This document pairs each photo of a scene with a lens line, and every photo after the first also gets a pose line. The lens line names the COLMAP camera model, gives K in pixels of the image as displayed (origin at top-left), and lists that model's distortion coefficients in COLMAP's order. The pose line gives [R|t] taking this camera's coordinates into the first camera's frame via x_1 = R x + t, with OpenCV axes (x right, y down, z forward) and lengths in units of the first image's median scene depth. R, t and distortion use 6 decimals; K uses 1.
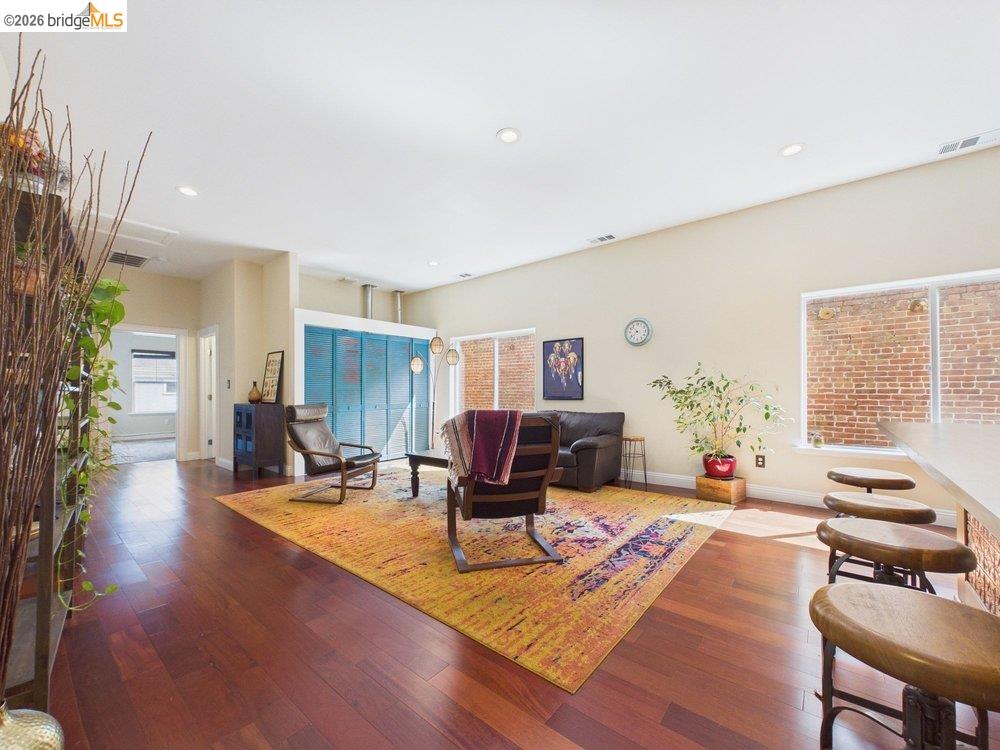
lens RADIAL K [[401.5, 0, 500.5], [0, 401.5, 389.0], [0, 0, 1]] dist [0.001731, -0.000032]
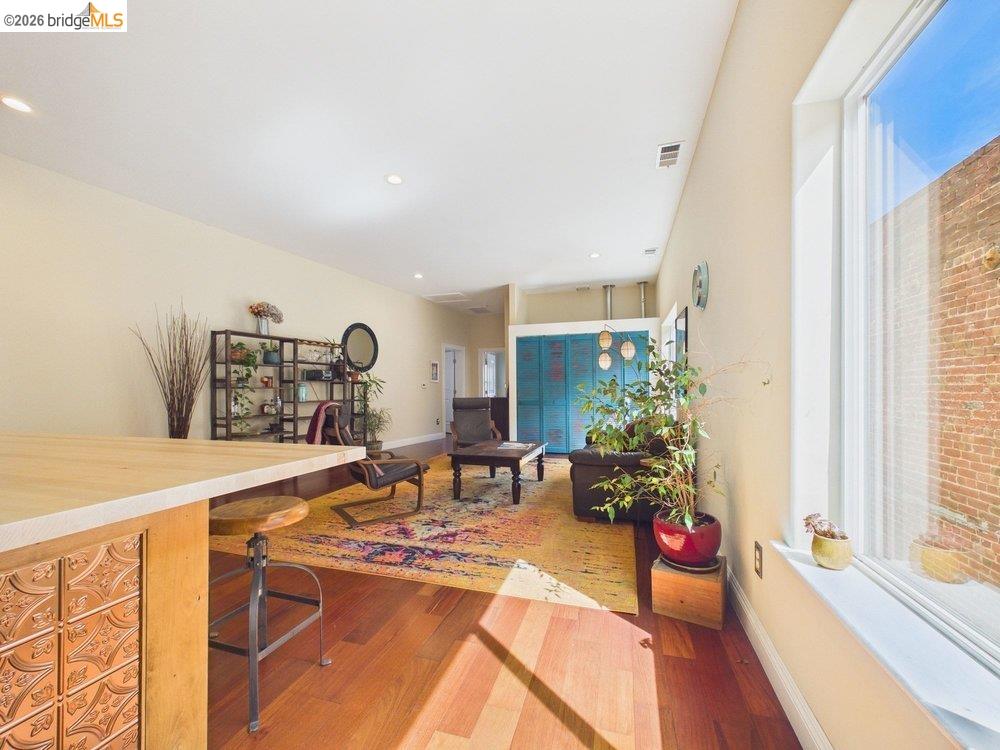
lens RADIAL K [[401.5, 0, 500.1], [0, 401.5, 386.2], [0, 0, 1]] dist [0.001731, -0.000032]
pose [[0.380119, -0.005924, -0.924919, 0.770401], [0.009186, 0.999954, -0.002630, 0.002633], [0.924892, -0.007497, 0.380156, 0.503907]]
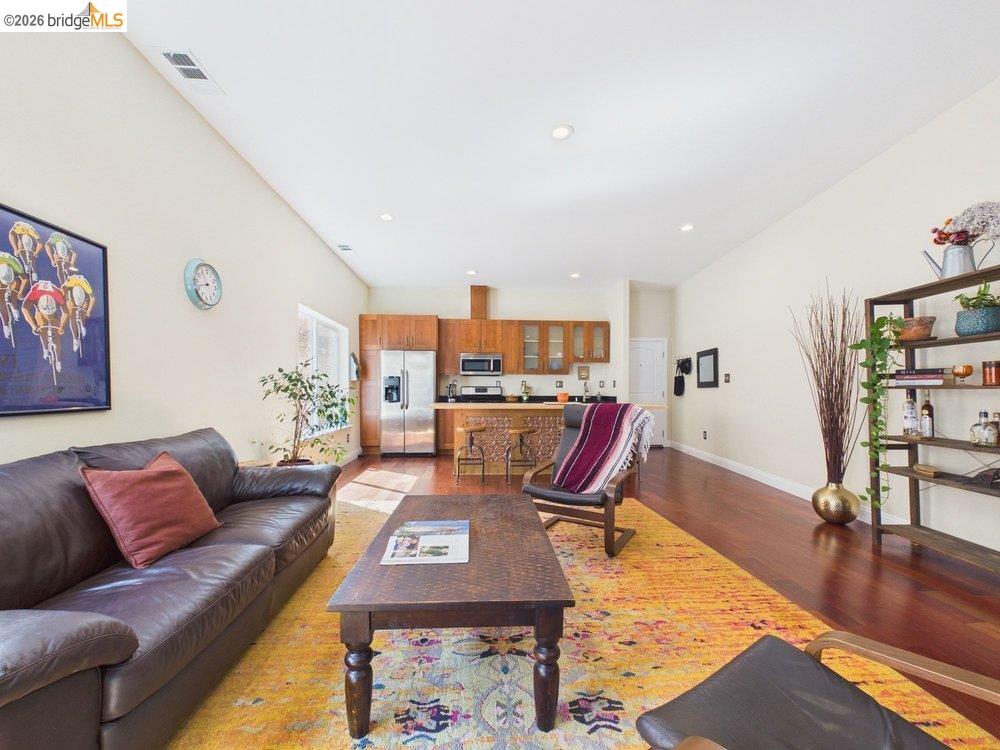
lens RADIAL K [[401.5, 0, 499.8], [0, 401.5, 390.0], [0, 0, 1]] dist [0.001731, -0.000032]
pose [[-0.694858, 0.001562, 0.719145, -0.357635], [-0.004943, 0.999964, -0.006947, 0.008904], [-0.719130, -0.008382, -0.694825, 1.091189]]
